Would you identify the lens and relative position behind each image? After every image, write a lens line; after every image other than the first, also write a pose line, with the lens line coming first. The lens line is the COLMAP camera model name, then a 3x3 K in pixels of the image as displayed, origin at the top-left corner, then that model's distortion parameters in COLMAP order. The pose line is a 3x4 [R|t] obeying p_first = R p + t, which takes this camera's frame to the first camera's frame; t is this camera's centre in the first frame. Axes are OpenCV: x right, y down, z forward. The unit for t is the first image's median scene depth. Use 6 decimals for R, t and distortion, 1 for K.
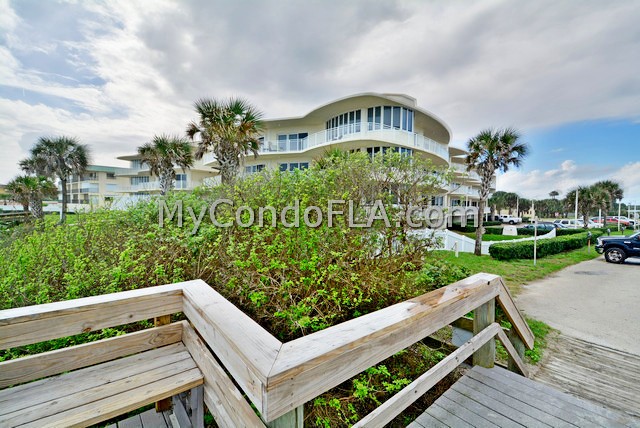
lens RADIAL K [[289.3, 0, 320.0], [0, 289.3, 214.0], [0, 0, 1]] dist [0.000487, 0.000040]
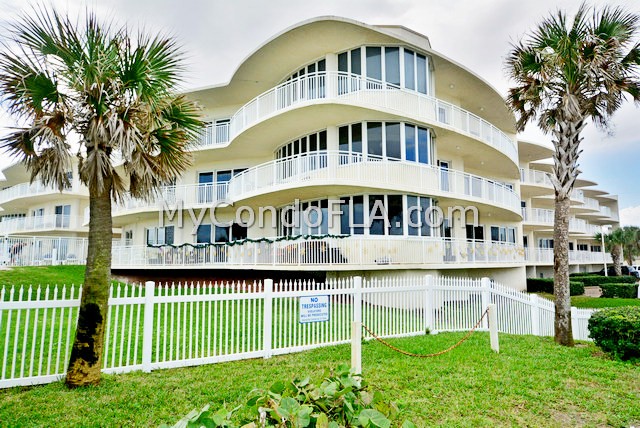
lens RADIAL K [[427.3, 0, 320.0], [0, 427.3, 214.0], [0, 0, 1]] dist [-0.001330, -0.000623]
pose [[0.996995, -0.026135, -0.072923, 0.184192], [0.015213, 0.989095, -0.146494, 0.035769], [0.075956, 0.144945, 0.986520, 0.274532]]
